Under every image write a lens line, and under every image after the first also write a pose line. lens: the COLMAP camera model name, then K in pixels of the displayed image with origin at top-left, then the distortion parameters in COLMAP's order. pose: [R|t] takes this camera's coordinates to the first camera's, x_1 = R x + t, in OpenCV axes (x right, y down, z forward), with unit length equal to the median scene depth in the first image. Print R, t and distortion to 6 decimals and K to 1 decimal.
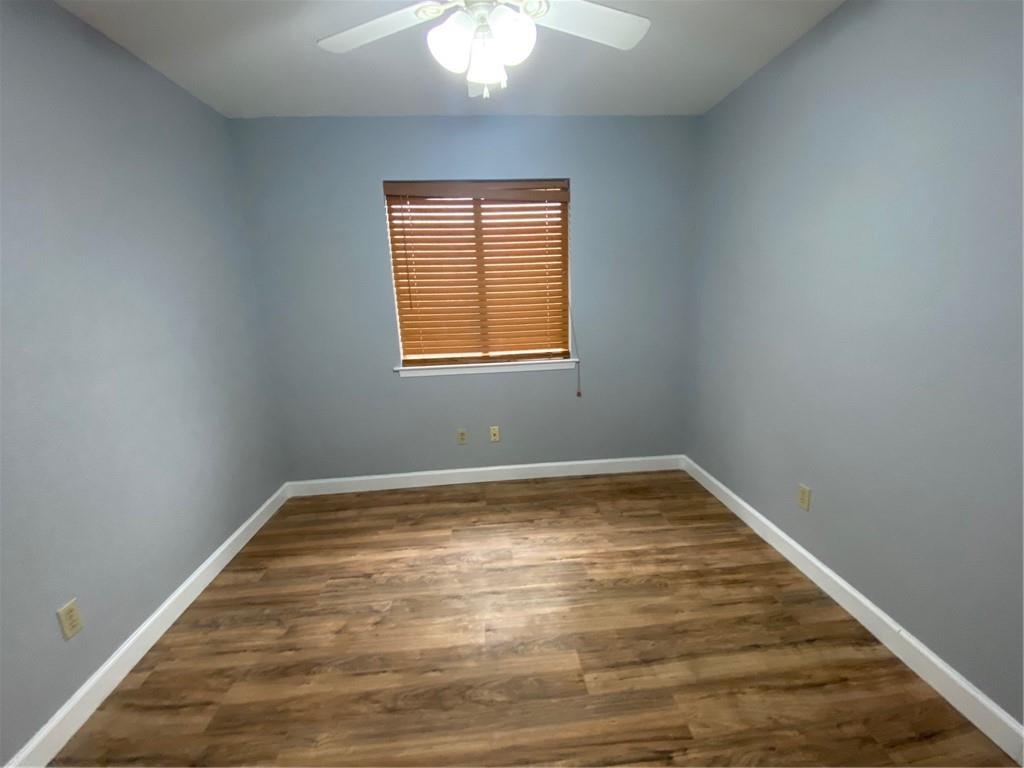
lens RADIAL K [[416.6, 0, 513.7], [0, 416.6, 382.7], [0, 0, 1]] dist [0.026364, -0.022382]
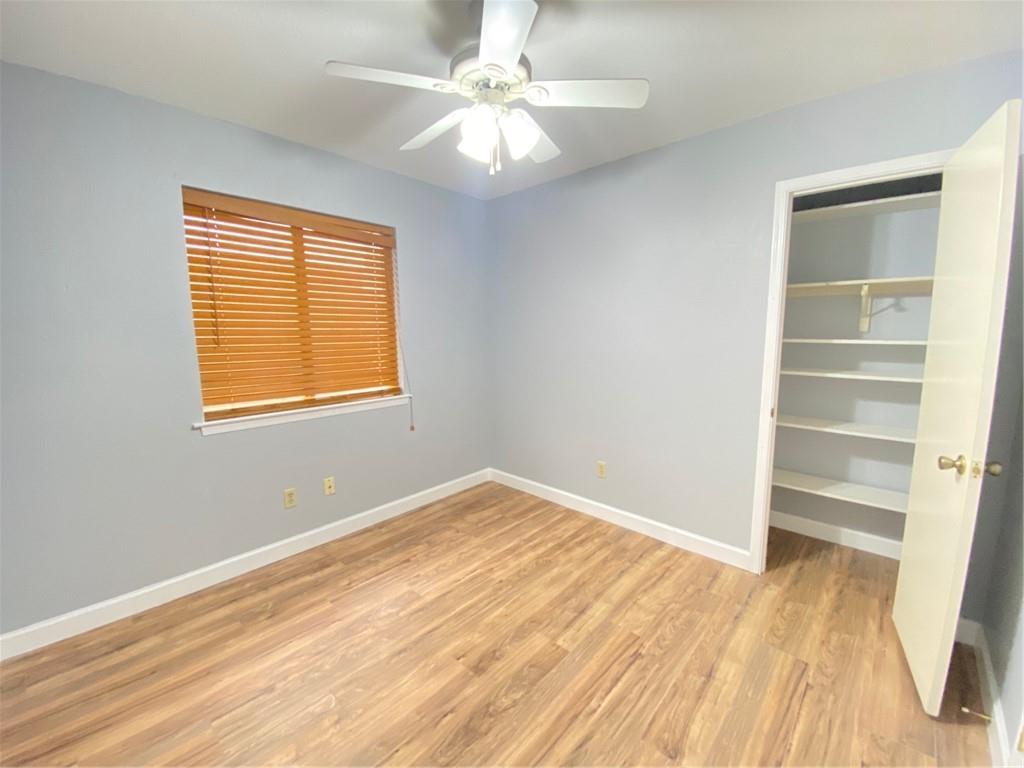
lens RADIAL K [[416.6, 0, 513.7], [0, 416.6, 382.7], [0, 0, 1]] dist [0.026364, -0.022382]
pose [[0.736805, -0.058411, 0.673577, -0.444938], [0.131244, 0.989667, -0.057741, 0.011149], [-0.663244, 0.130947, 0.736858, 0.067112]]
